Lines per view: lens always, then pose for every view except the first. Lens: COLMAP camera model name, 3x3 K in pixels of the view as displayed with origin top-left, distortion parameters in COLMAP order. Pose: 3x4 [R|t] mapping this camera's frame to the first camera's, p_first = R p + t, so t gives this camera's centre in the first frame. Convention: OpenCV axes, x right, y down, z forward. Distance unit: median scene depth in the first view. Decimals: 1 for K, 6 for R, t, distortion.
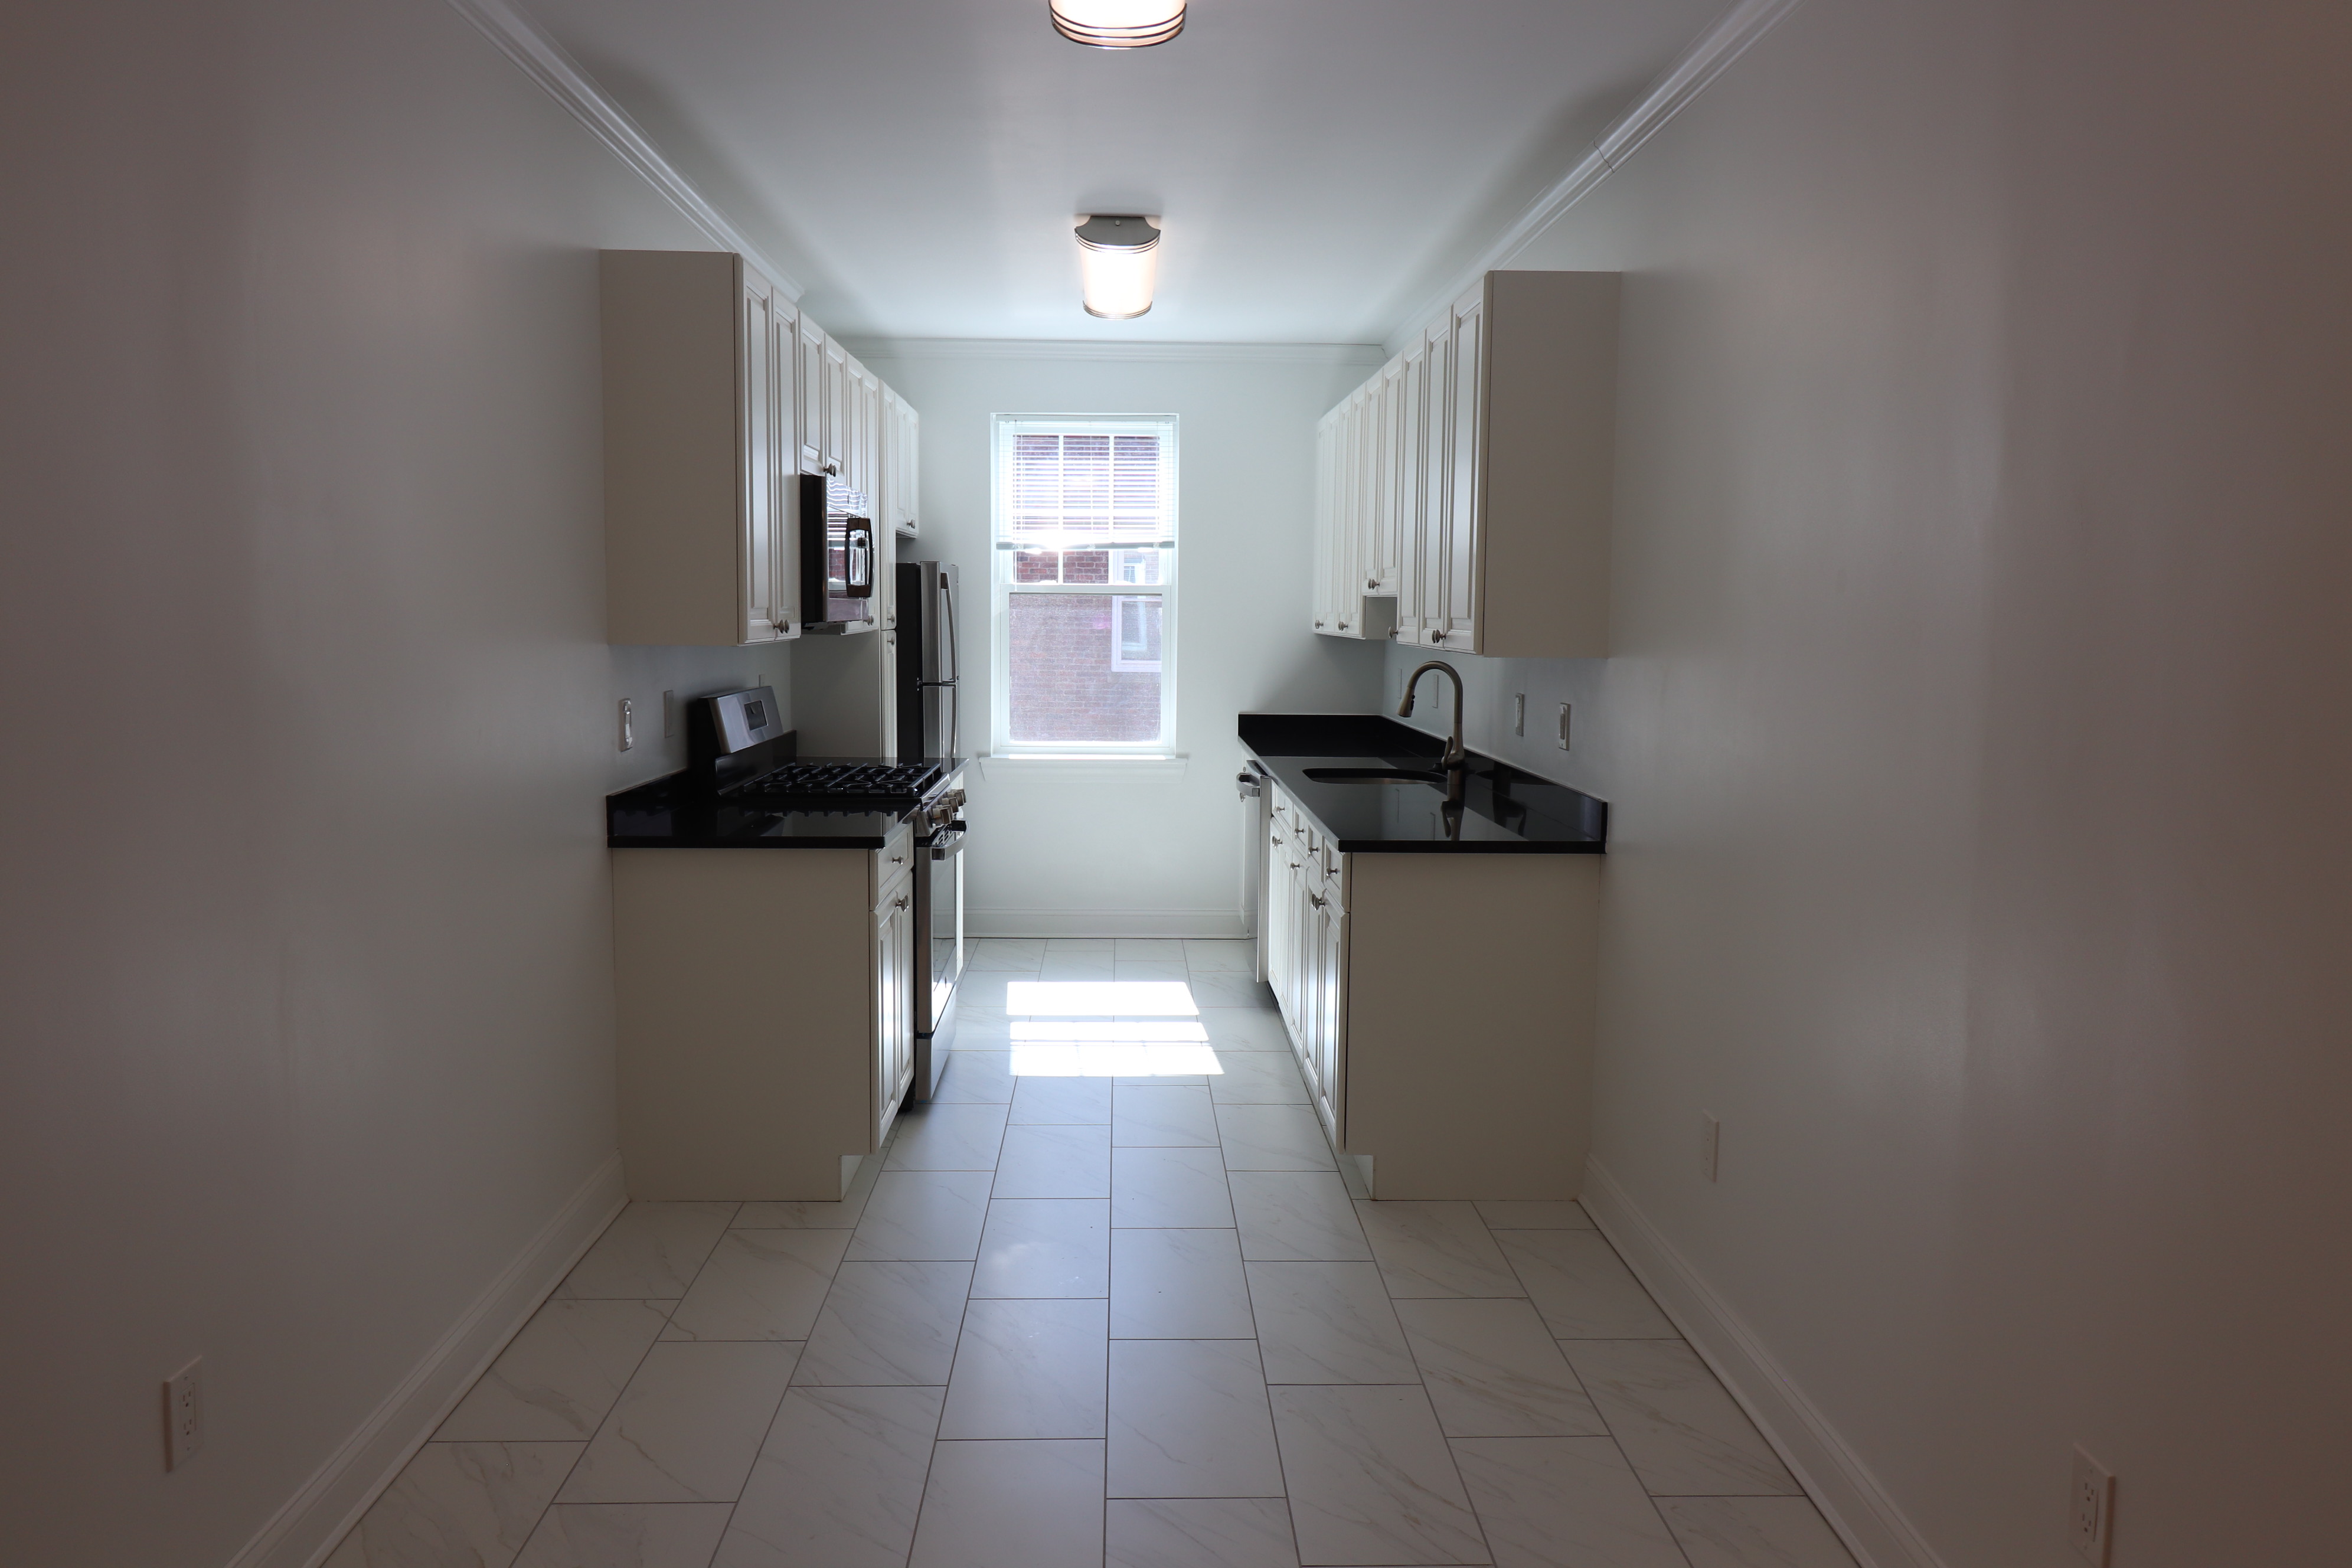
lens RADIAL K [[1618.7, 0, 1176.0], [0, 1618.7, 784.0], [0, 0, 1]] dist [-0.003154, -0.000853]
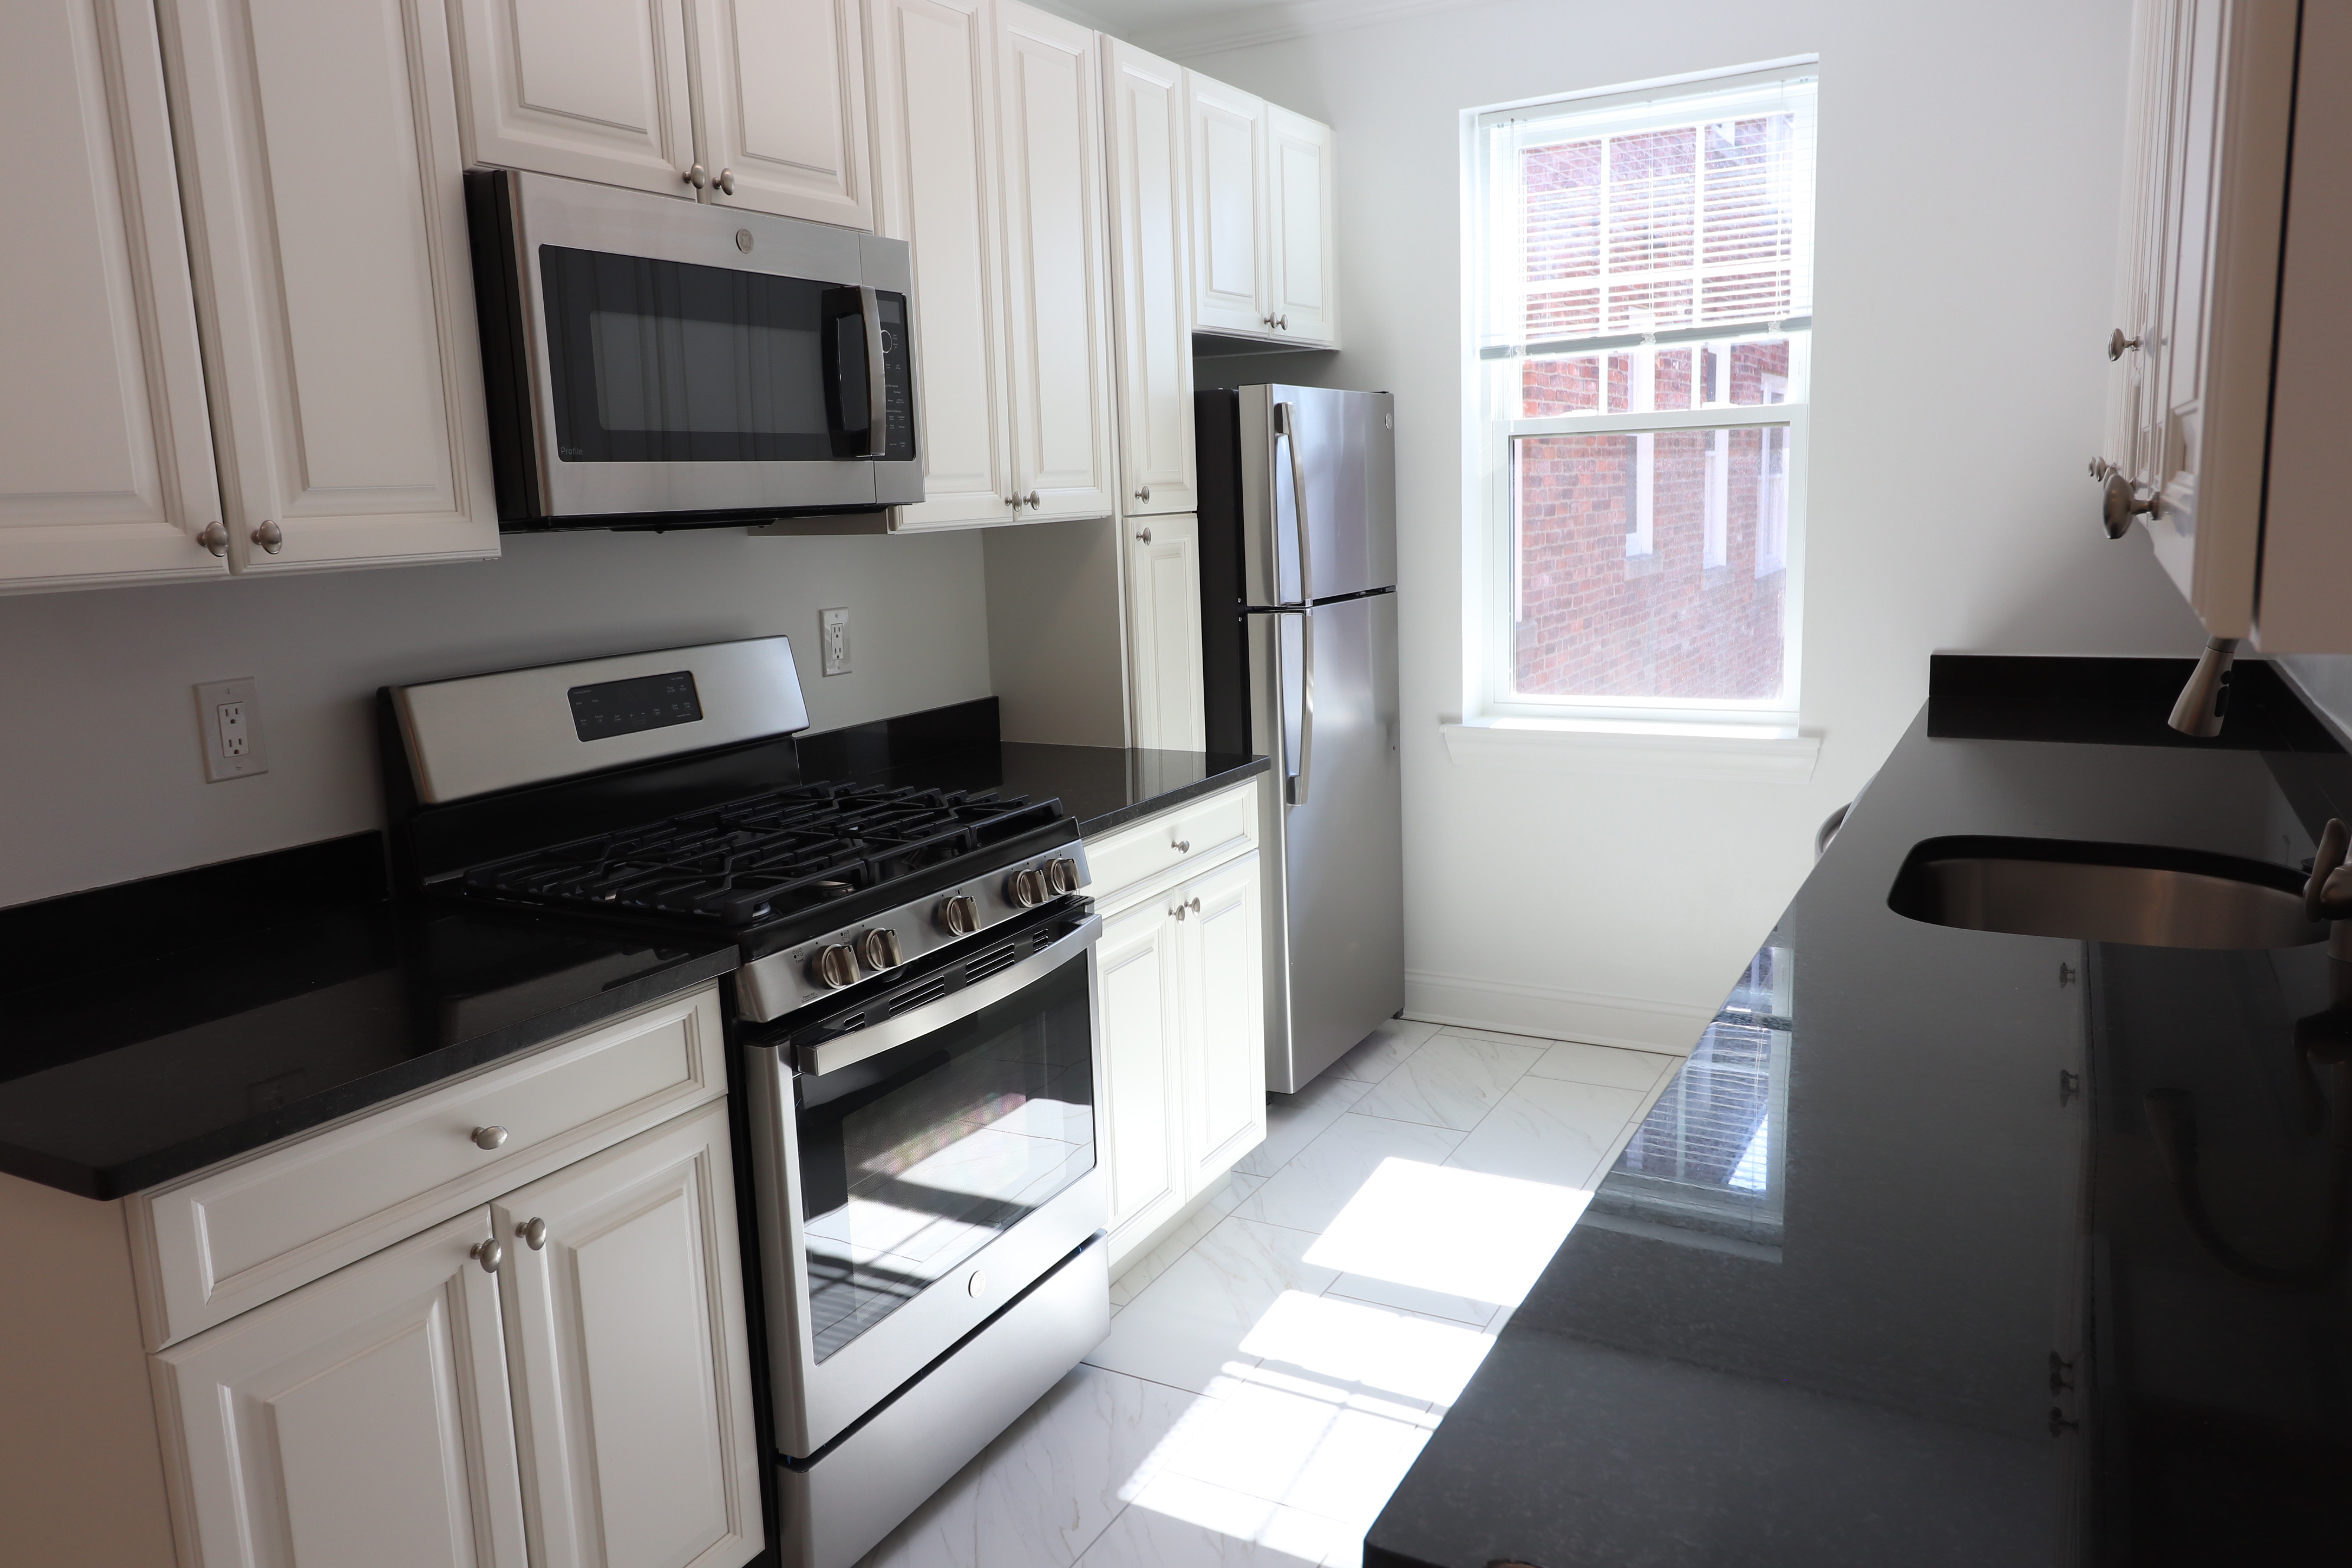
lens RADIAL K [[1618.7, 0, 1176.0], [0, 1618.7, 784.0], [0, 0, 1]] dist [-0.003154, -0.000853]
pose [[0.857079, 0.051969, -0.512557, 0.097008], [-0.011083, 0.996529, 0.082507, -0.041950], [0.515066, -0.065034, 0.854680, 0.447403]]
